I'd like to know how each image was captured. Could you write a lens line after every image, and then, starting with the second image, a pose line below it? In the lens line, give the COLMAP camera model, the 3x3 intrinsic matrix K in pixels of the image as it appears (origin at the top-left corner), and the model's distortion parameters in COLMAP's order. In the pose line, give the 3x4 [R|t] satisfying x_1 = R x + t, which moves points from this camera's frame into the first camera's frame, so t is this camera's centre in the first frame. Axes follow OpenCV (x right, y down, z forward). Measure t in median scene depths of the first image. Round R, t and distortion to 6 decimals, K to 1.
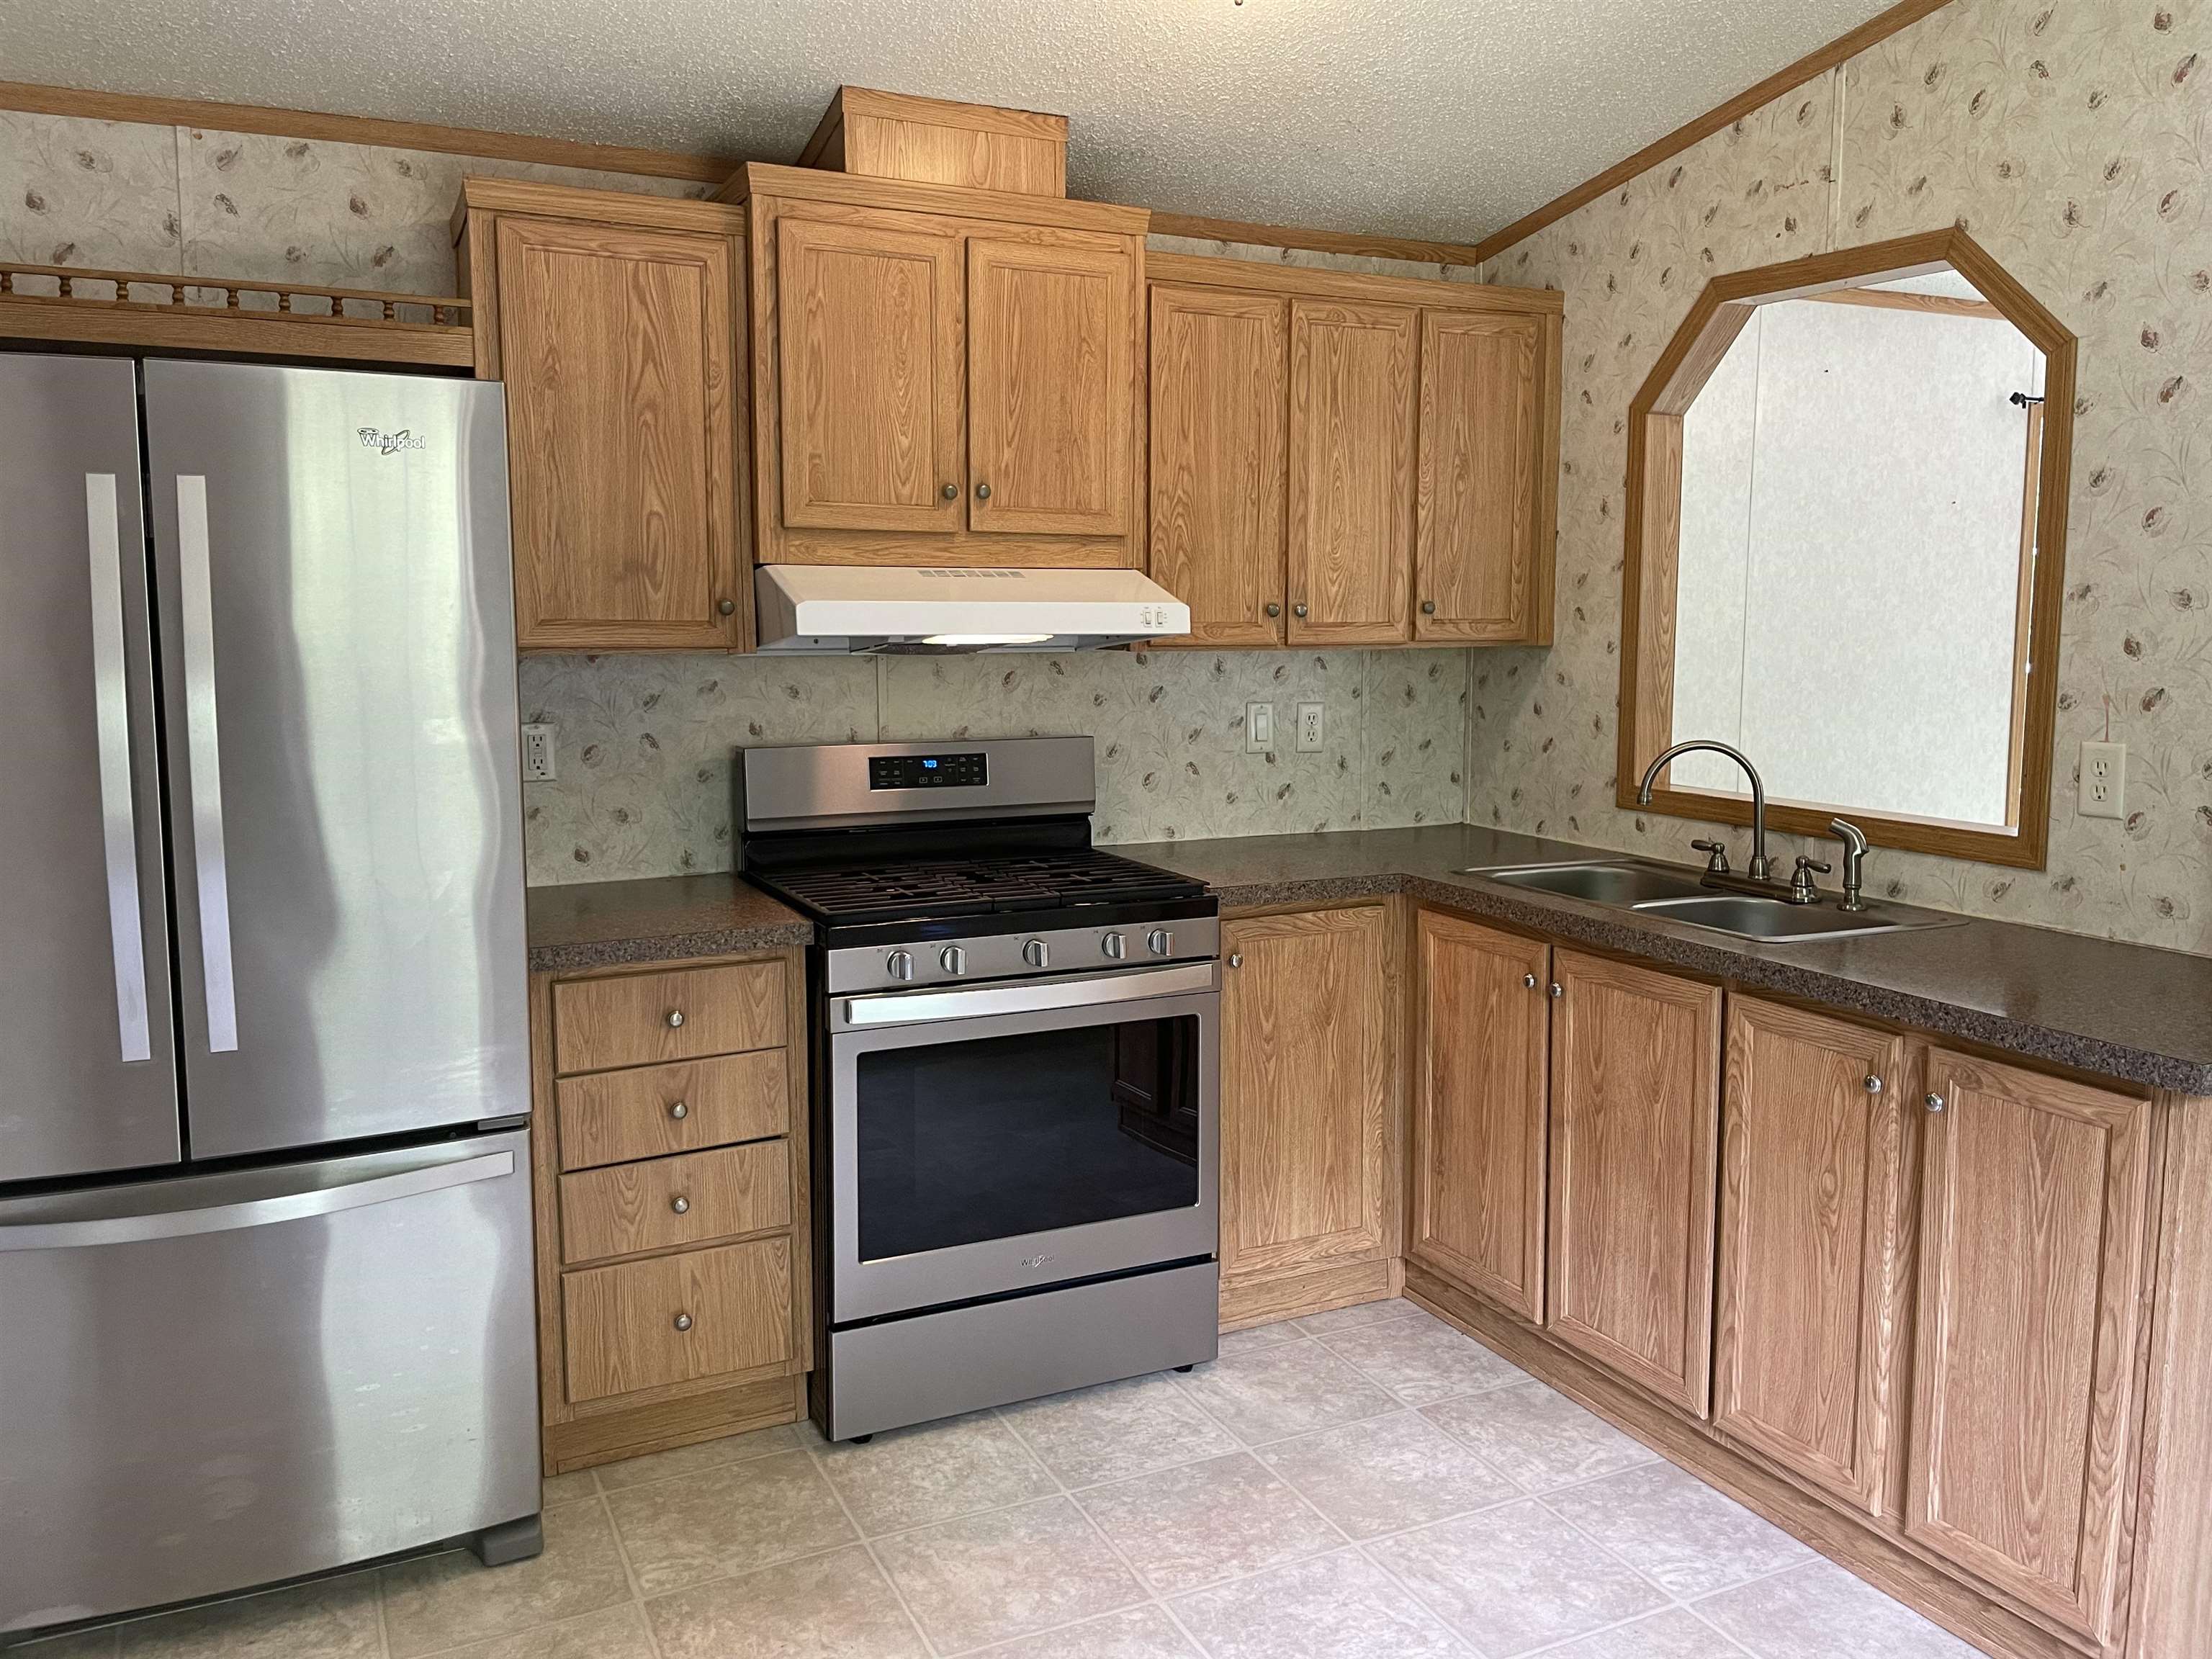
lens RADIAL K [[1683.9, 0, 1104.5], [0, 1683.9, 794.6], [0, 0, 1]] dist [0.094272, -0.132593]
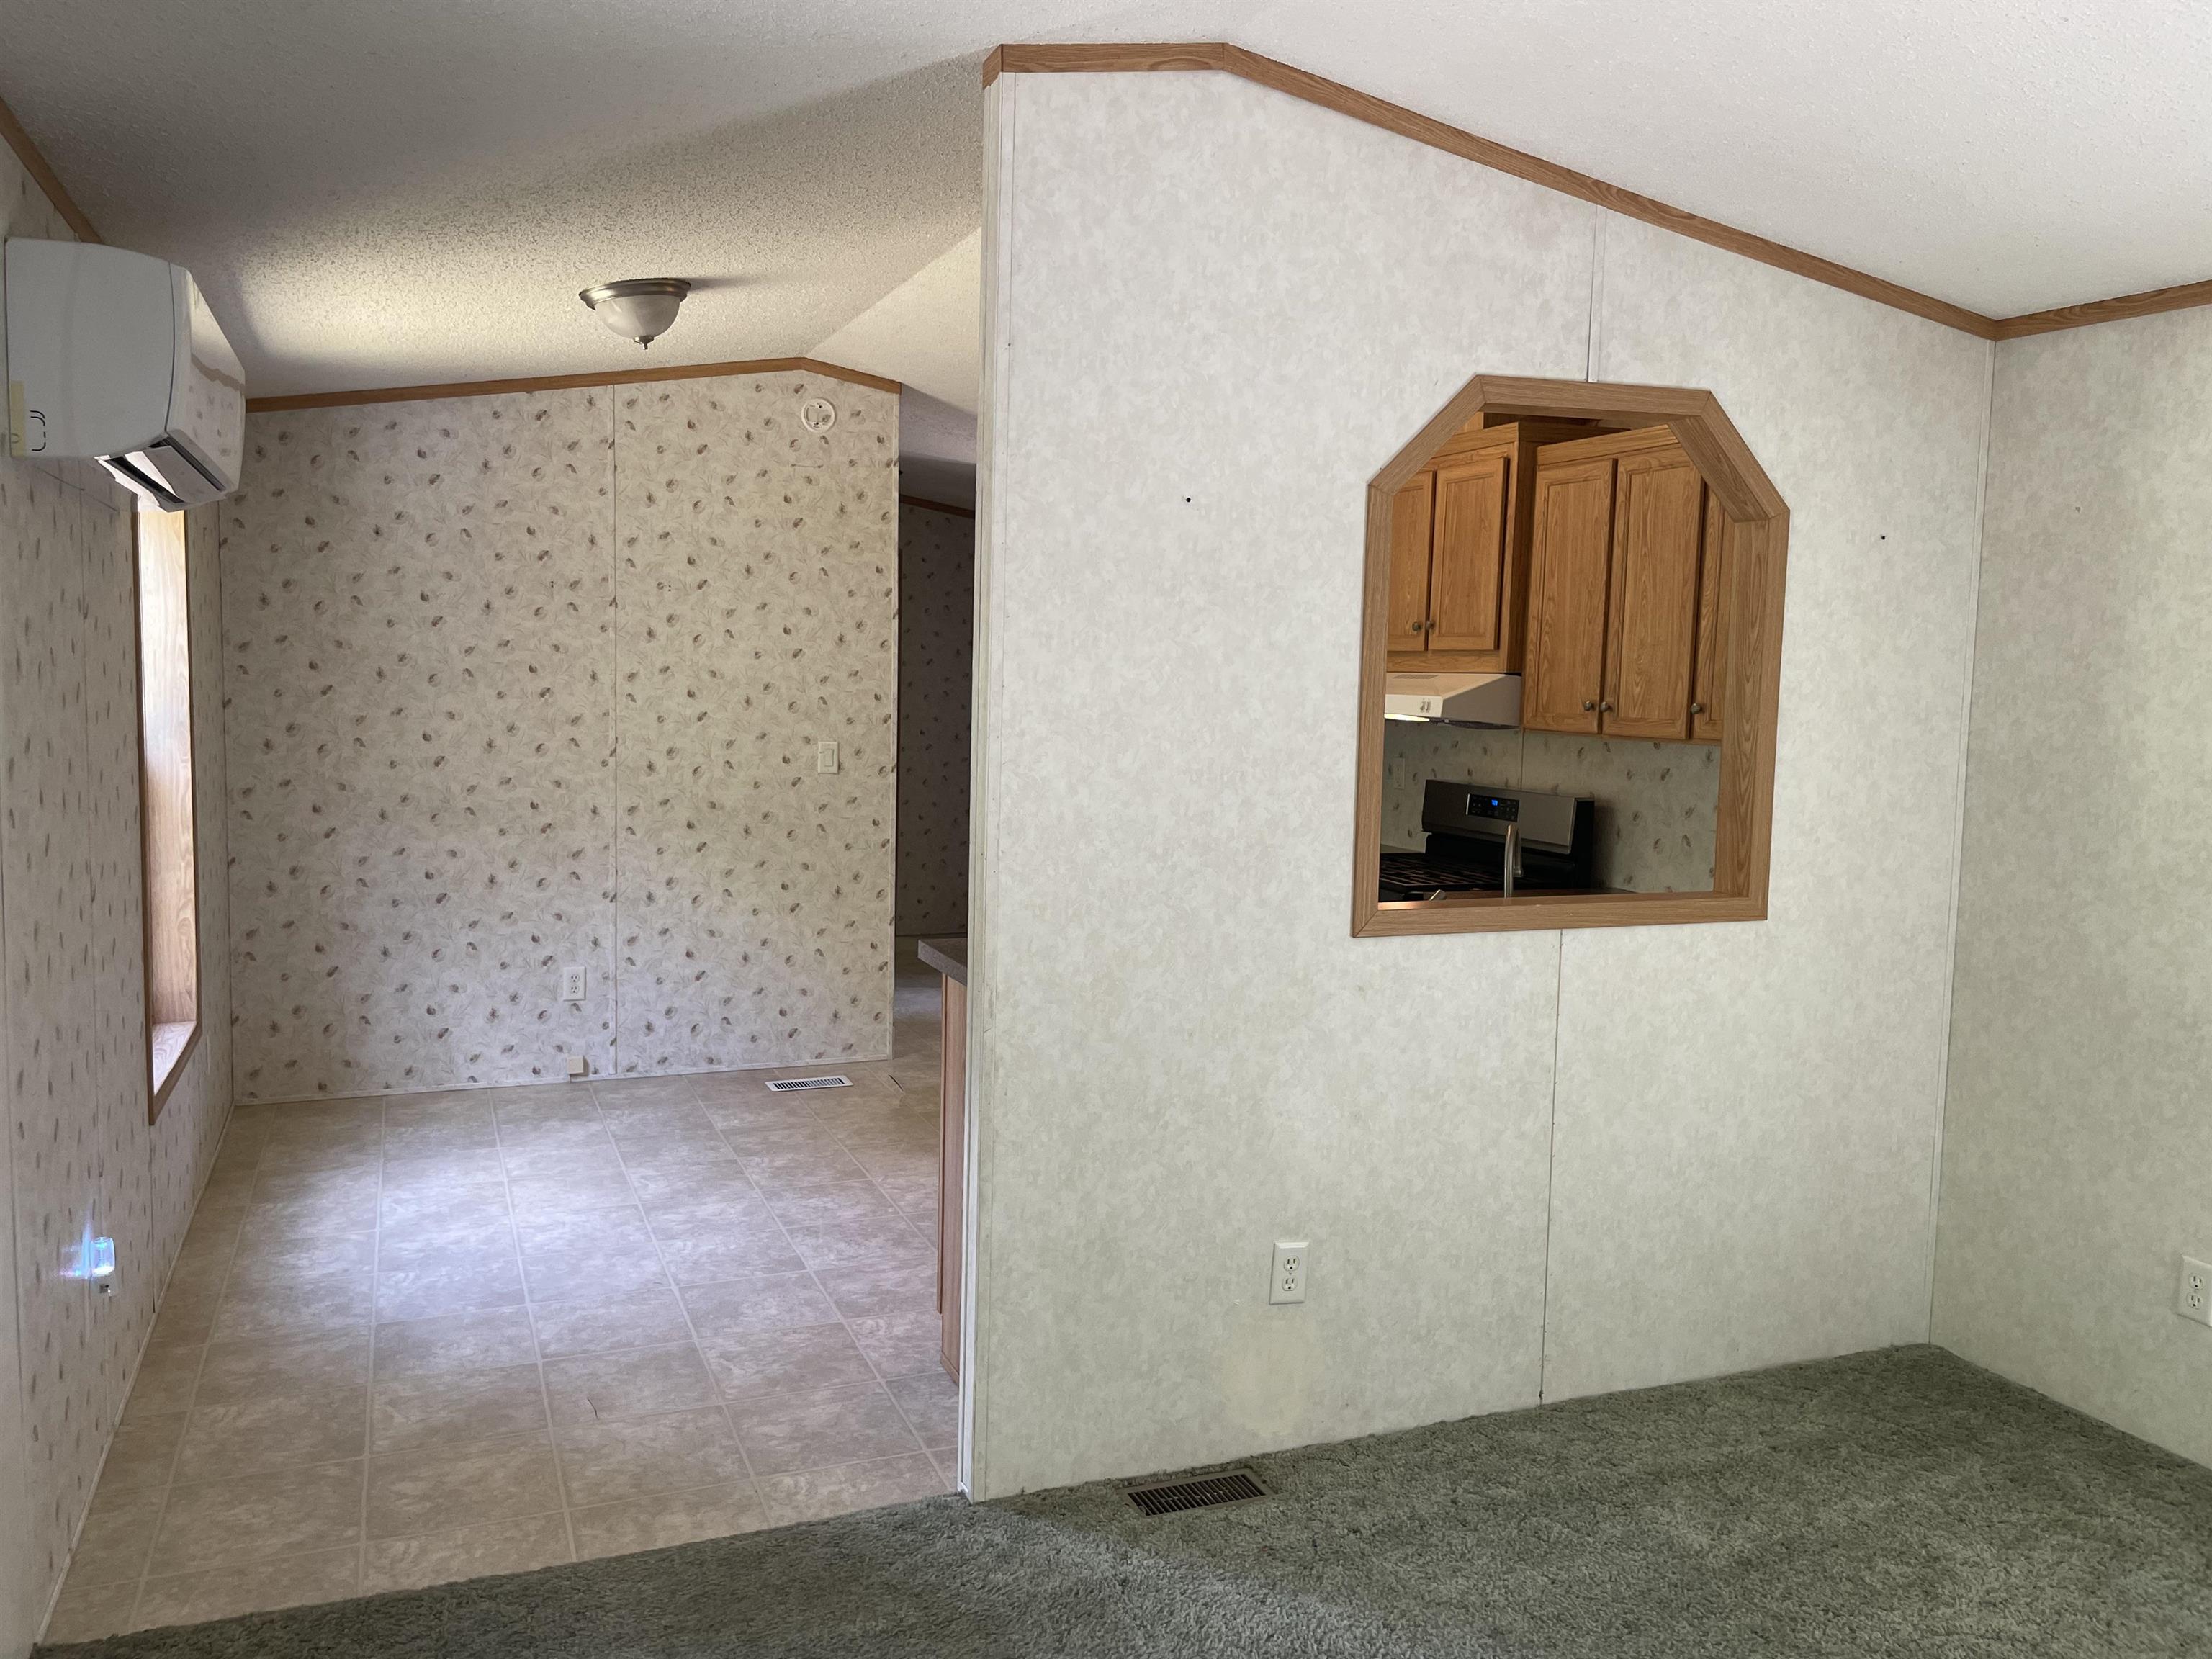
lens RADIAL K [[1709.0, 0, 1097.2], [0, 1709.0, 772.2], [0, 0, 1]] dist [0.125345, -0.211745]
pose [[-0.066393, 0.059788, -0.996001, 1.735544], [-0.128066, 0.989436, 0.067931, -0.125095], [0.989541, 0.132064, -0.058035, 0.894114]]
